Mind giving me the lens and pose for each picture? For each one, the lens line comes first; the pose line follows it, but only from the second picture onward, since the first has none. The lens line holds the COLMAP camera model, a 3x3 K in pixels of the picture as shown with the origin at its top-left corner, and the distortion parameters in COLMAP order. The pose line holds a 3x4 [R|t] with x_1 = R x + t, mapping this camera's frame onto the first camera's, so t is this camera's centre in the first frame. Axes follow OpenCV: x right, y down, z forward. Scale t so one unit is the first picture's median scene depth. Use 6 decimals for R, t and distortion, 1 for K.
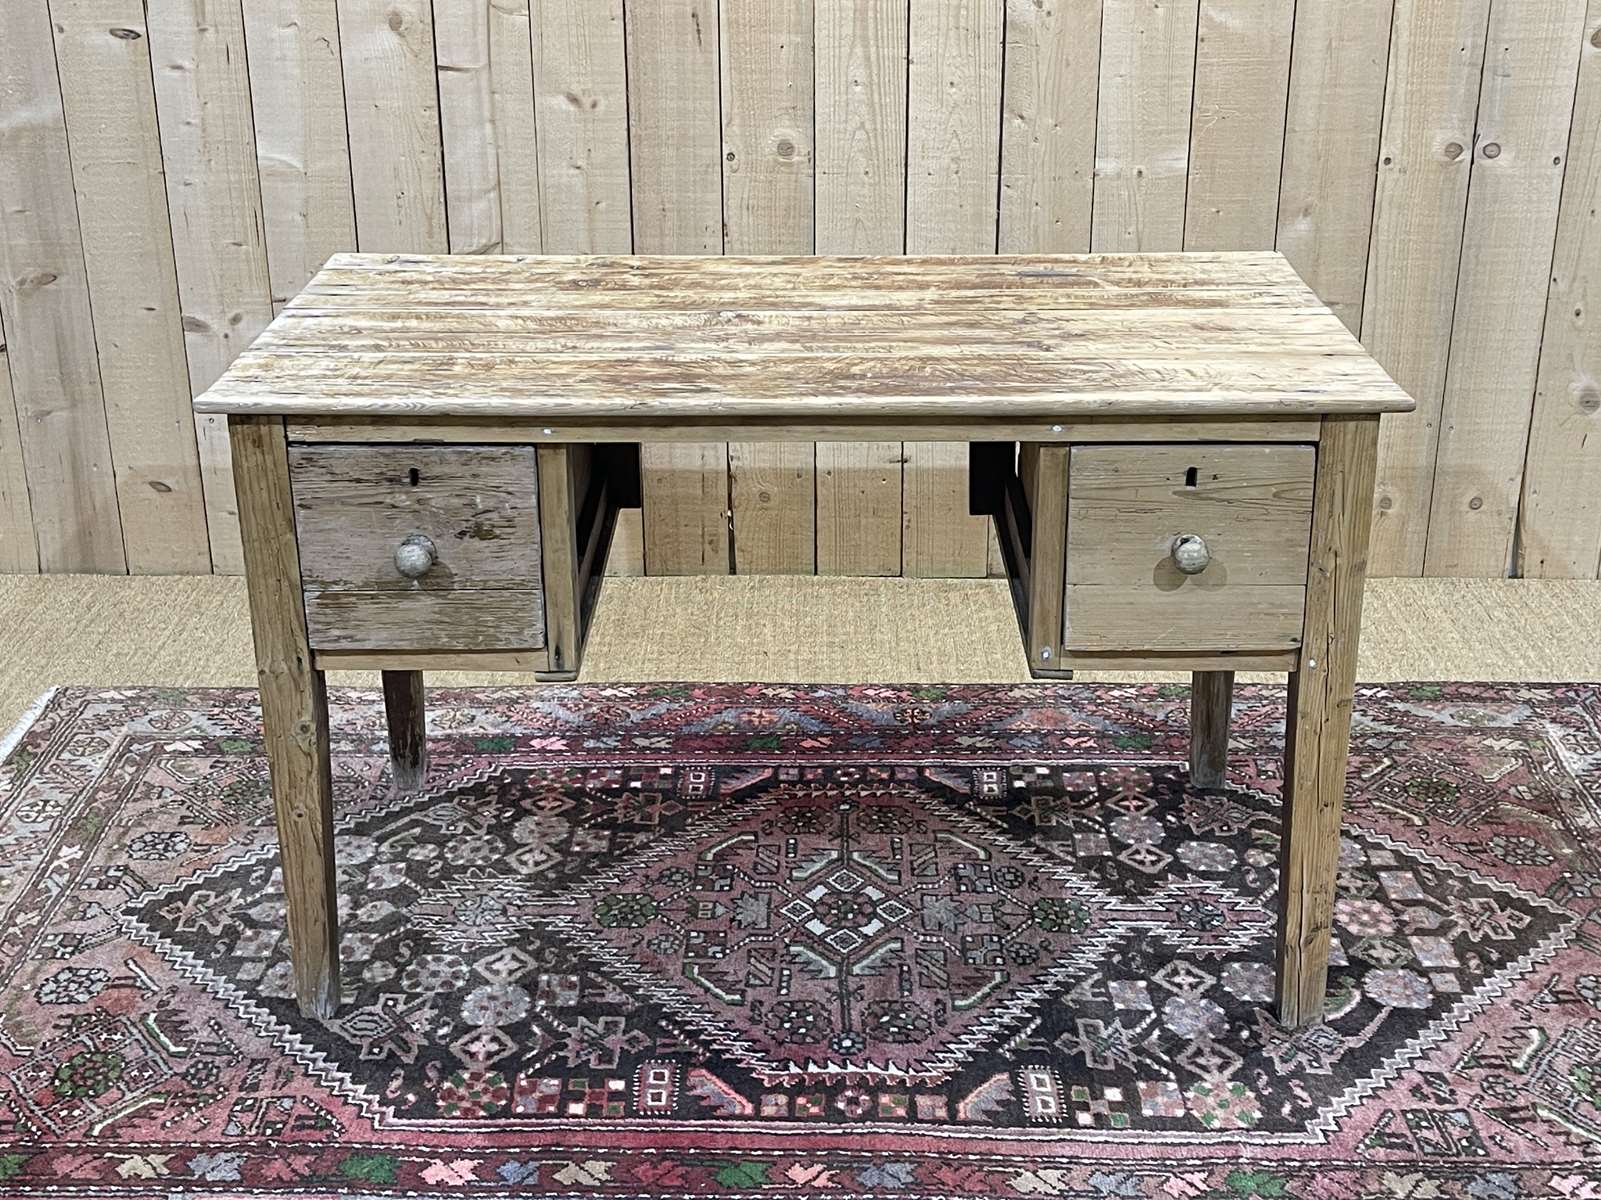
lens RADIAL K [[2113.8, 0, 814.4], [0, 2113.8, 591.4], [0, 0, 1]] dist [0.159463, -0.555506]
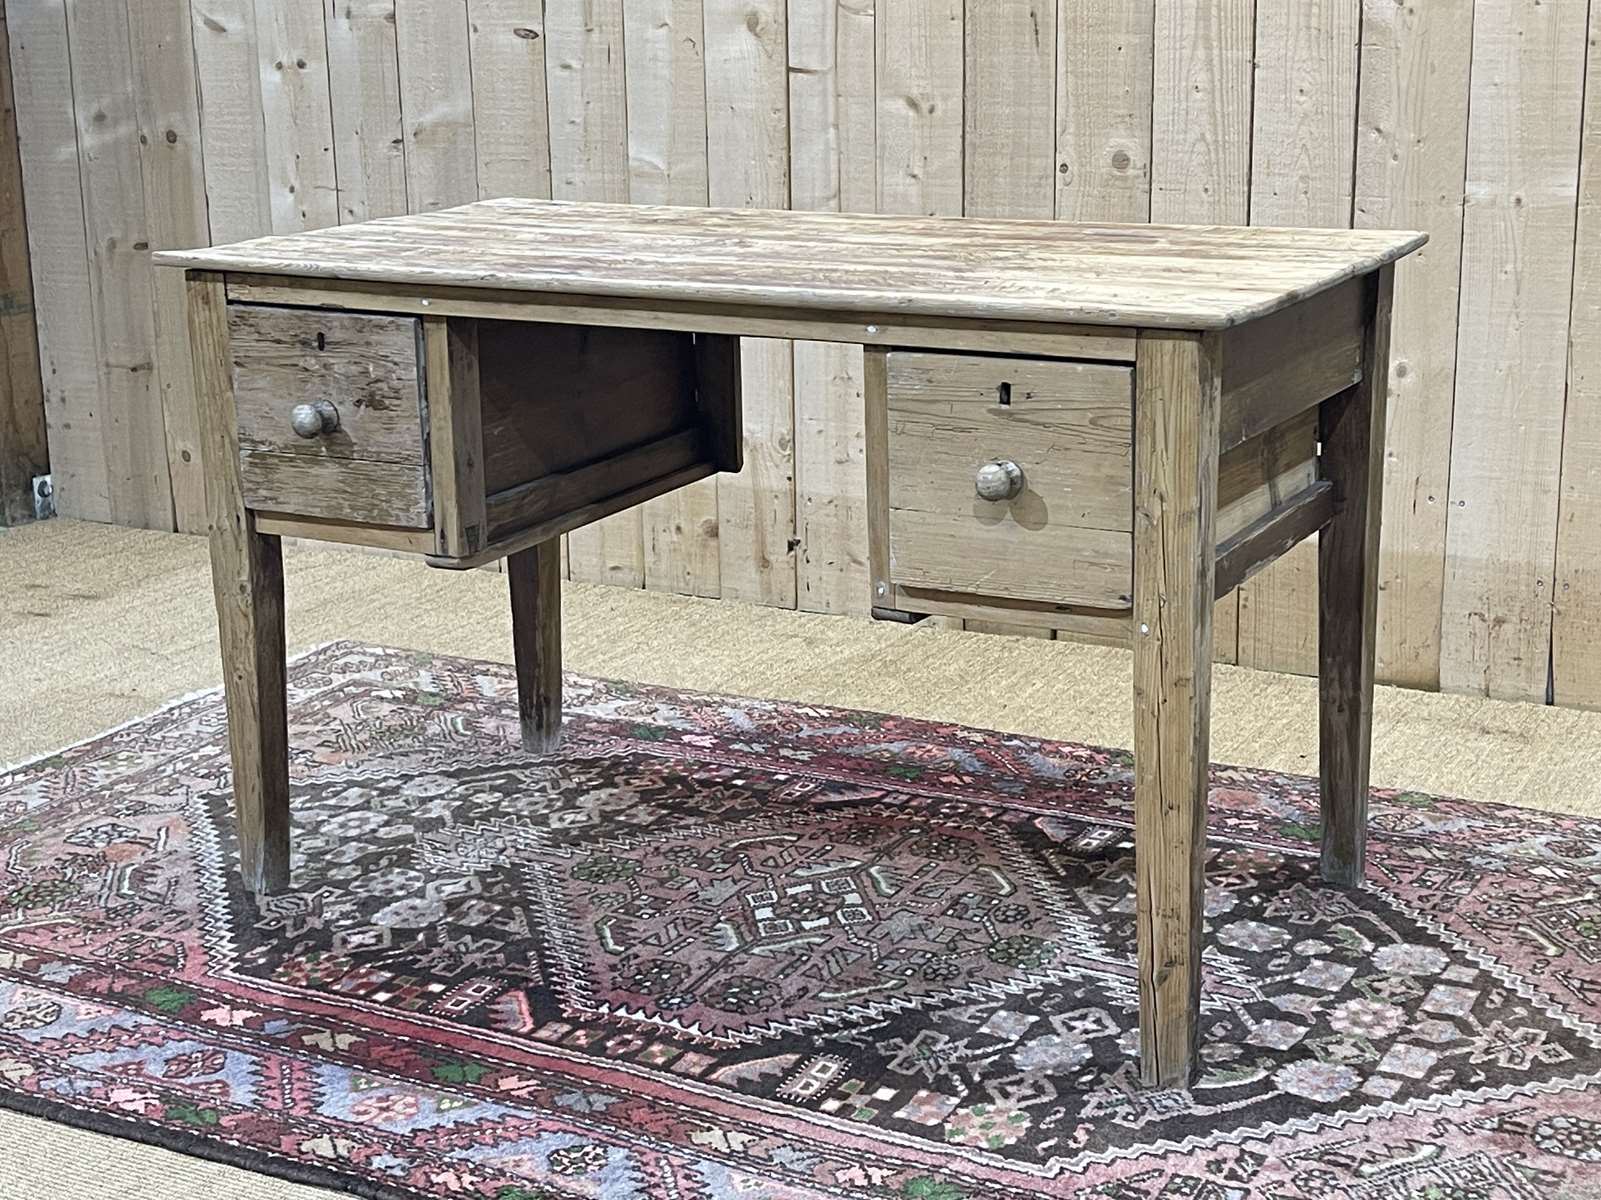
lens RADIAL K [[2488.5, 0, 813.5], [0, 2488.5, 595.6], [0, 0, 1]] dist [0.176183, -0.699699]
pose [[0.882977, 0.107004, -0.457058, 0.495756], [-0.161840, 0.983368, -0.082433, 0.108156], [0.440636, 0.146757, 0.885609, 0.035184]]
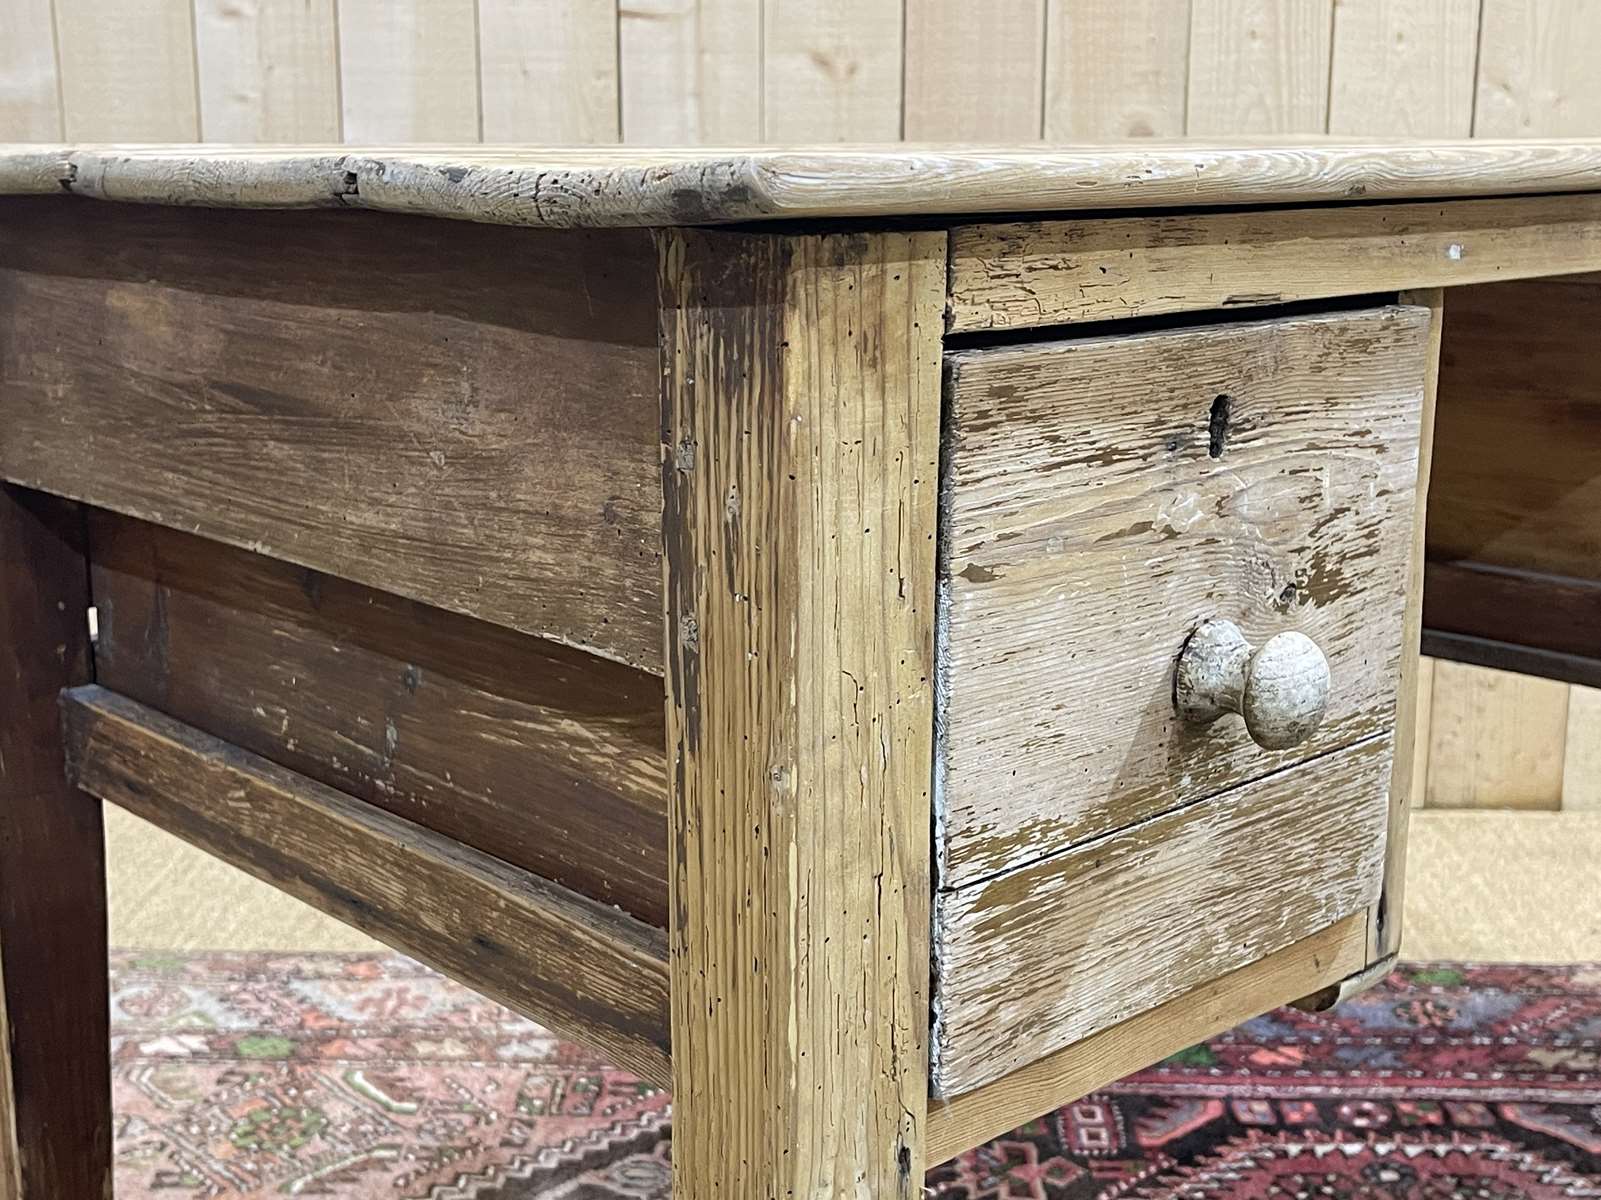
lens RADIAL K [[2084.4, 0, 793.0], [0, 2084.4, 597.8], [0, 0, 1]] dist [0.050939, -0.096992]
pose [[0.999700, 0.008472, -0.022998, -0.137609], [-0.012097, 0.986650, -0.162403, 0.050857], [0.021315, 0.162632, 0.986457, 0.503690]]
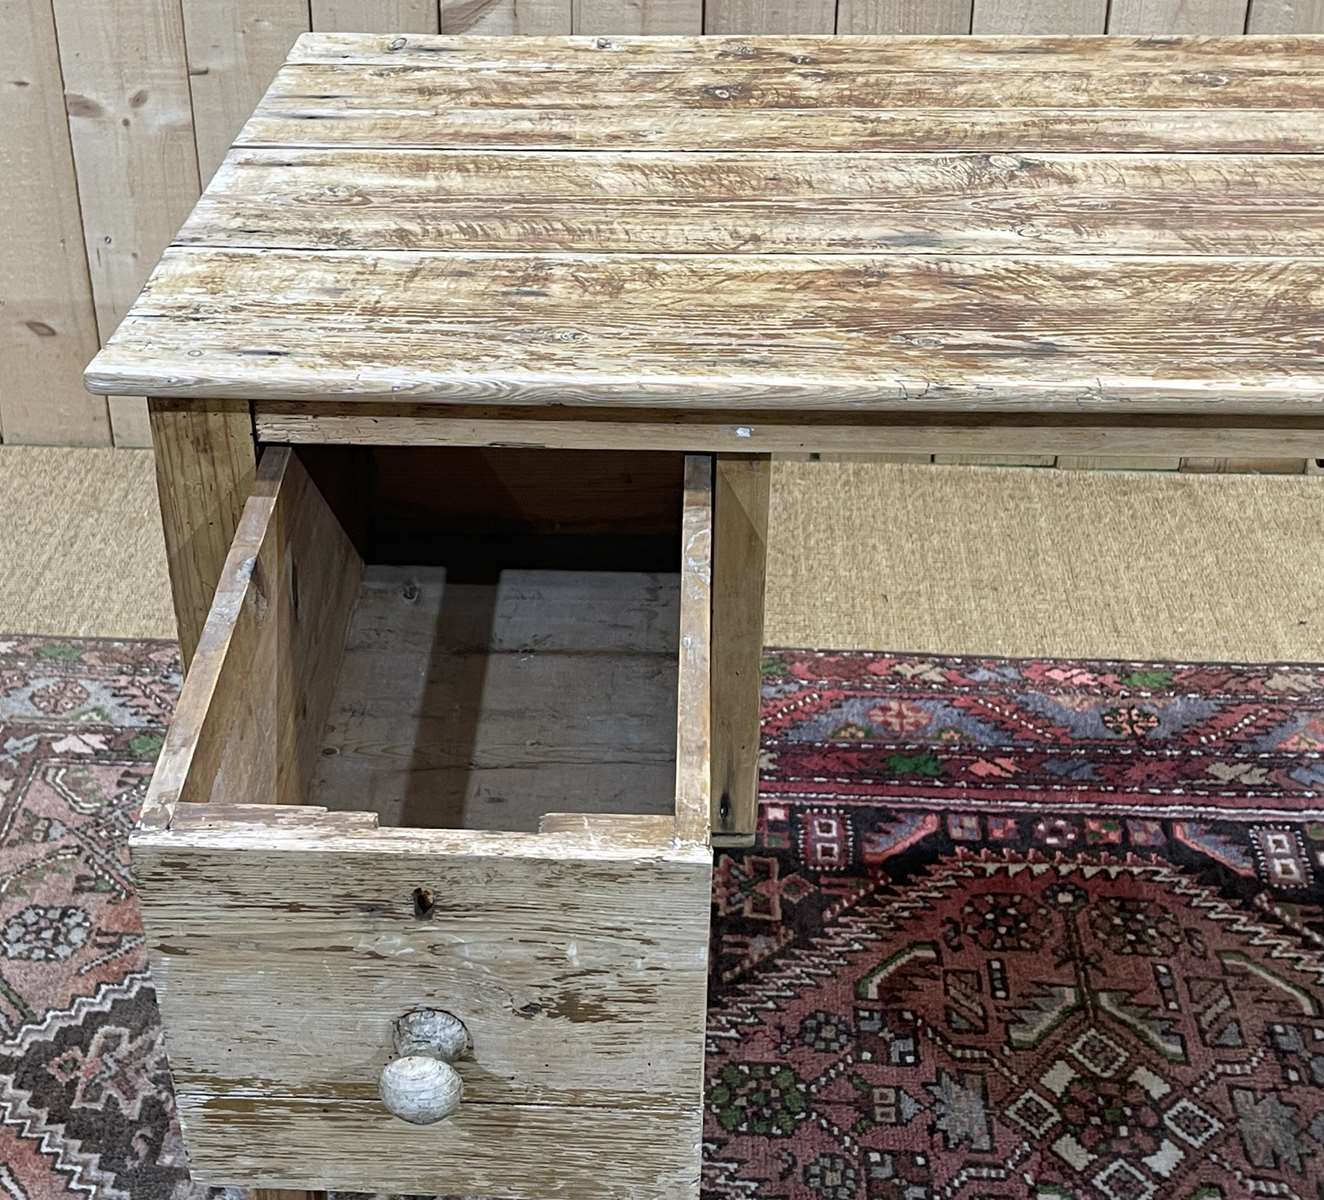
lens RADIAL K [[2094.1, 0, 526.5], [0, 2094.1, 602.1], [0, 0, 1]] dist [0.148350, -0.500169]
pose [[0.996789, 0.023914, -0.076425, -0.114670], [-0.012550, 0.989227, 0.145852, -0.089884], [0.079090, -0.144425, 0.986350, 0.396050]]
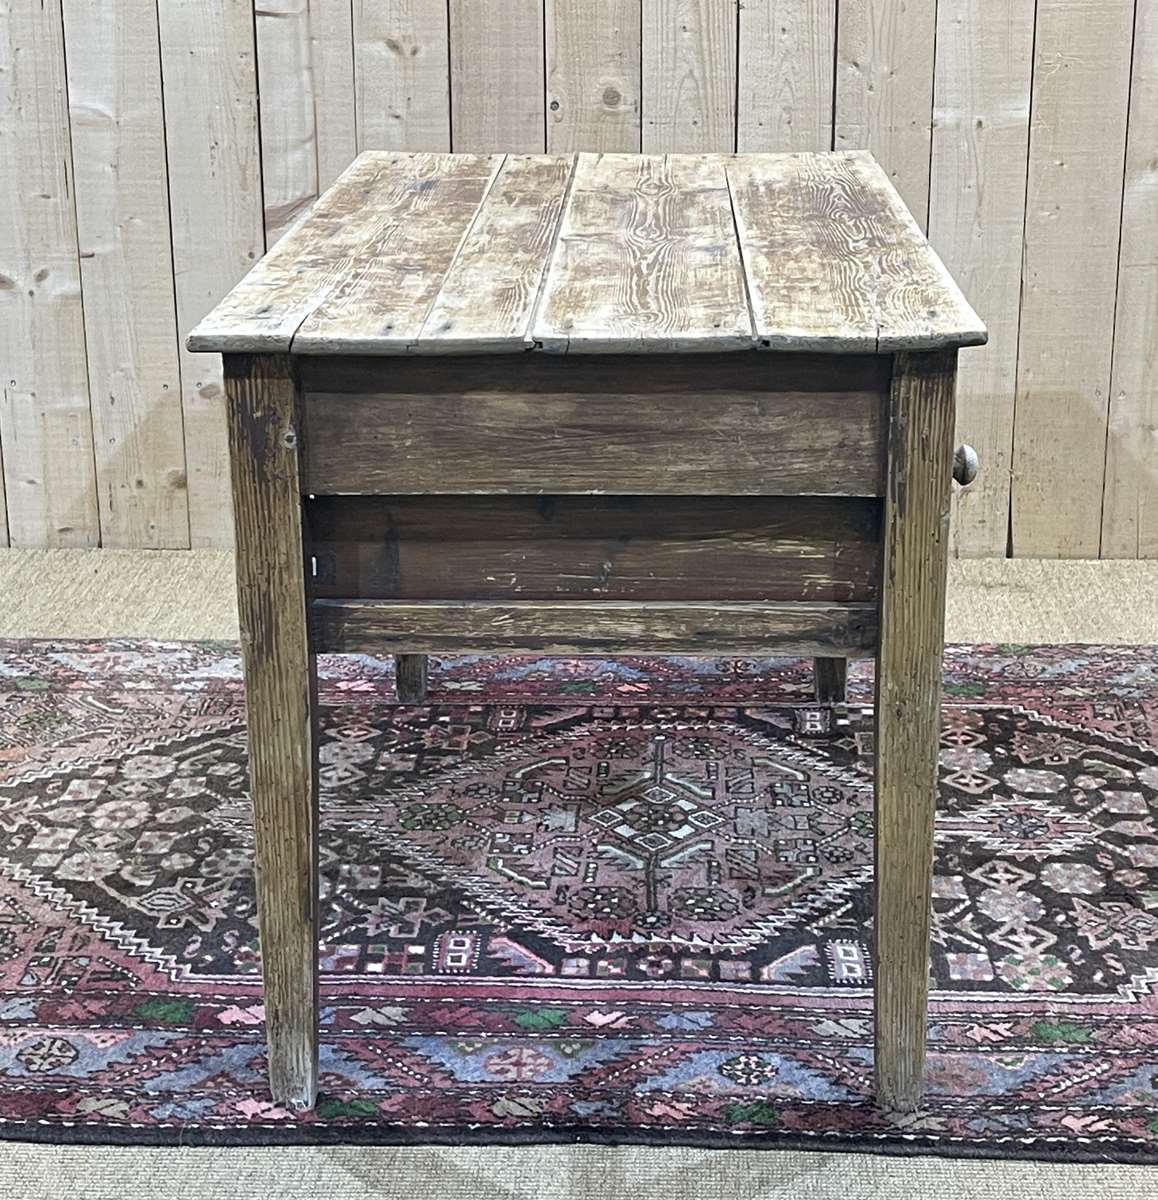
lens RADIAL K [[2436.0, 0, 602.8], [0, 2436.0, 605.1], [0, 0, 1]] dist [0.192665, -0.818511]
pose [[0.999540, 0.008193, -0.029206, 0.022300], [-0.010380, 0.997089, -0.075542, 0.139018], [0.028502, 0.075811, 0.996715, -0.122012]]
